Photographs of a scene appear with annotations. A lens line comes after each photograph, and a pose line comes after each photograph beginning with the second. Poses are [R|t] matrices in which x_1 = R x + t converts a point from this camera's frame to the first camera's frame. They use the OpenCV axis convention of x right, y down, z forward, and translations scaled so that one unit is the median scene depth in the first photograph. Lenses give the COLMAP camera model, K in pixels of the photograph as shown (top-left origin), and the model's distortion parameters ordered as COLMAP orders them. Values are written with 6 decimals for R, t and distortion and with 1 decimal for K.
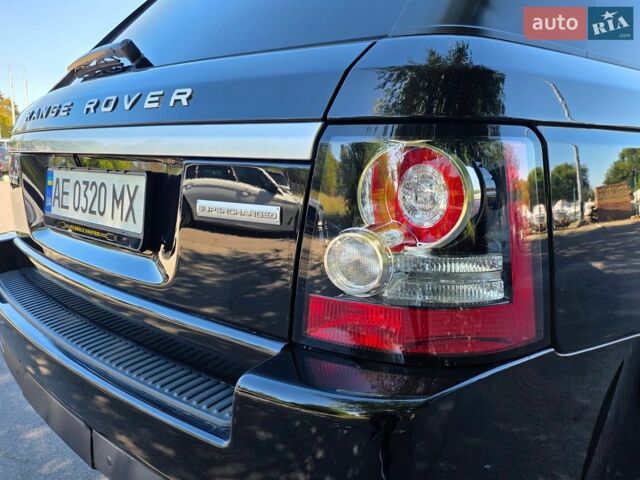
lens RADIAL K [[543.3, 0, 338.3], [0, 543.3, 240.4], [0, 0, 1]] dist [0.057600, -0.075153]
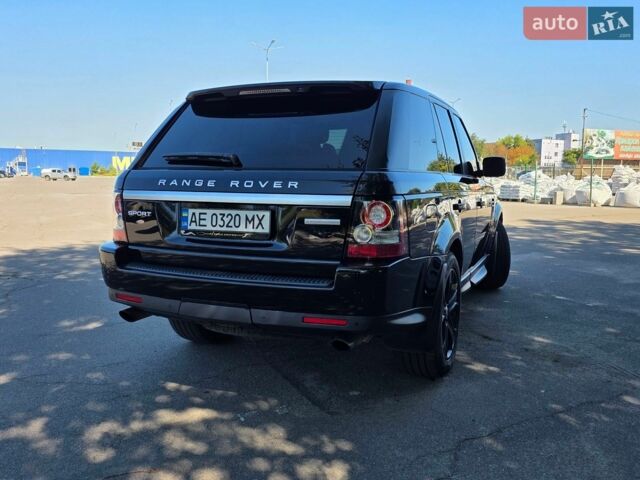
lens RADIAL K [[468.1, 0, 320.0], [0, 468.1, 240.0], [0, 0, 1]] dist [0.085502, -0.138892]
pose [[0.923149, -0.044555, 0.381853, -1.276739], [0.060053, 0.997781, -0.028758, 0.135182], [-0.379724, 0.049479, 0.923776, -1.568433]]
